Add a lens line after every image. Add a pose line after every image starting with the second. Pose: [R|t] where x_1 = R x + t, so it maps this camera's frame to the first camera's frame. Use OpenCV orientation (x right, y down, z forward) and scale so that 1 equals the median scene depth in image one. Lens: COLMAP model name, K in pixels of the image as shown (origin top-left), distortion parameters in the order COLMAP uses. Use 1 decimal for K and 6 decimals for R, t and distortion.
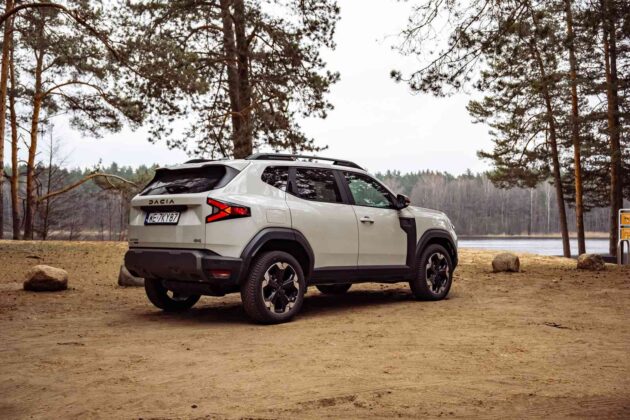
lens RADIAL K [[770.6, 0, 315.0], [0, 770.6, 210.0], [0, 0, 1]] dist [0.002802, -0.044525]
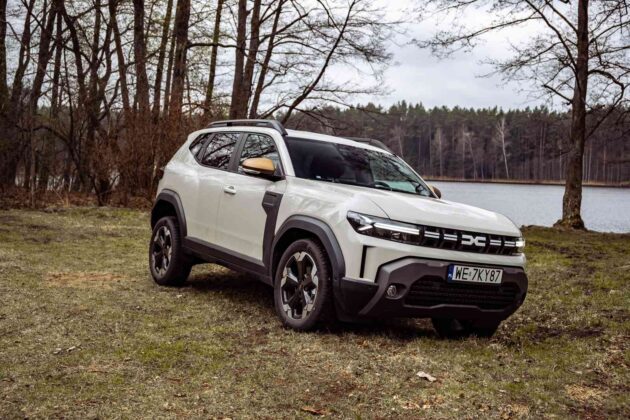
lens RADIAL K [[797.2, 0, 315.0], [0, 797.2, 210.0], [0, 0, 1]] dist [0.001547, -0.013727]
pose [[0.252363, 0.026565, 0.967268, -0.151216], [-0.142160, 0.989794, 0.009907, 0.002295], [-0.957133, -0.140007, 0.253564, 0.146670]]
